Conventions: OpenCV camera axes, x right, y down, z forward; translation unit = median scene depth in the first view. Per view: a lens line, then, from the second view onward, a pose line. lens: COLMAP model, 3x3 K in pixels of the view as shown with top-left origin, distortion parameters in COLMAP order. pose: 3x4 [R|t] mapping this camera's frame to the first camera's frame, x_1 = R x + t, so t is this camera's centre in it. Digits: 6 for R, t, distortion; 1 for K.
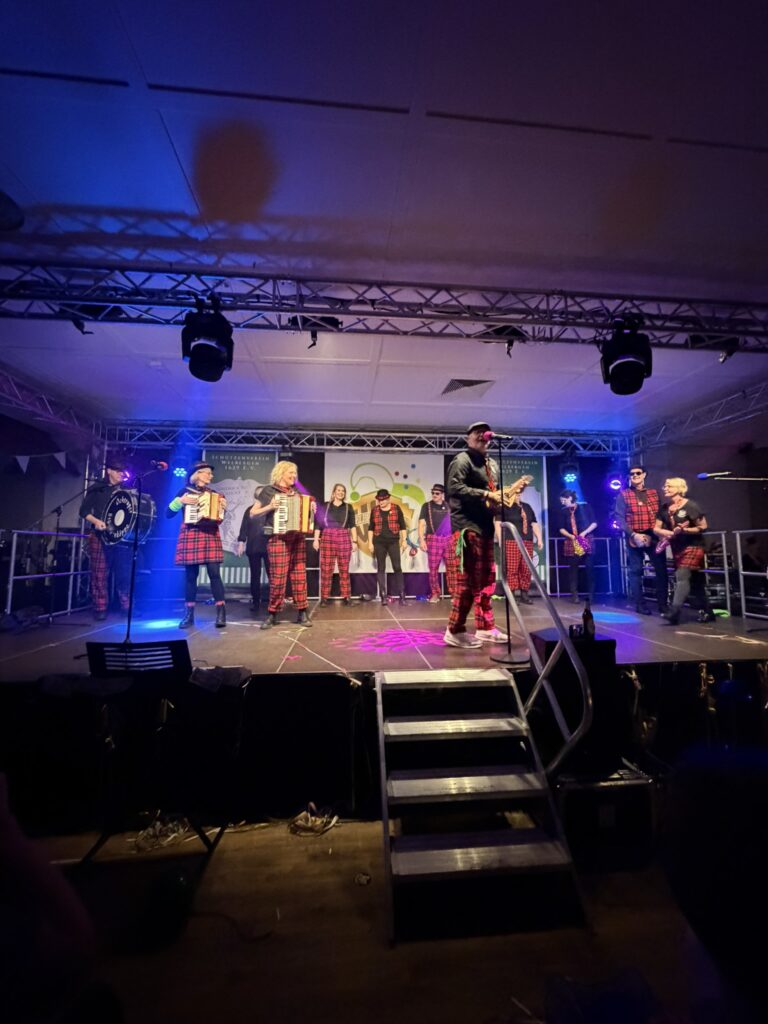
lens RADIAL K [[408.8, 0, 385.7], [0, 408.8, 507.7], [0, 0, 1]] dist [-0.014422, 0.000291]
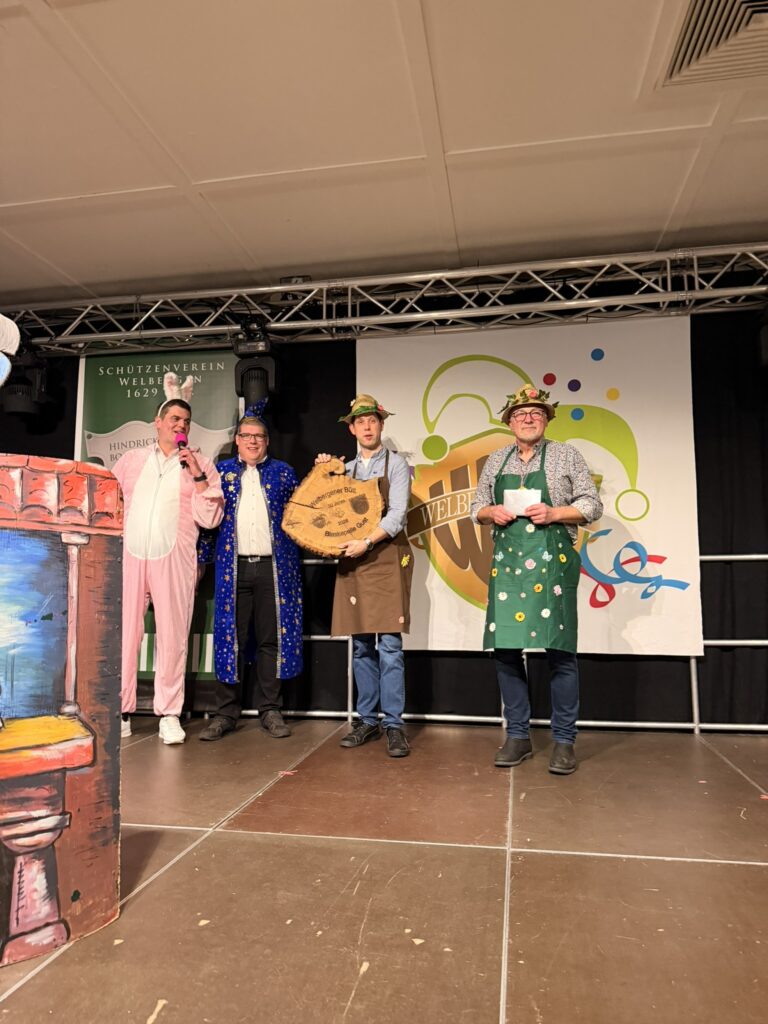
lens RADIAL K [[717.0, 0, 381.8], [0, 717.0, 517.9], [0, 0, 1]] dist [0.080550, -0.118677]
pose [[0.961499, -0.025918, -0.273583, 0.059380], [0.029428, 0.999529, 0.008733, 0.030585], [0.273227, -0.016448, 0.961809, 0.357280]]
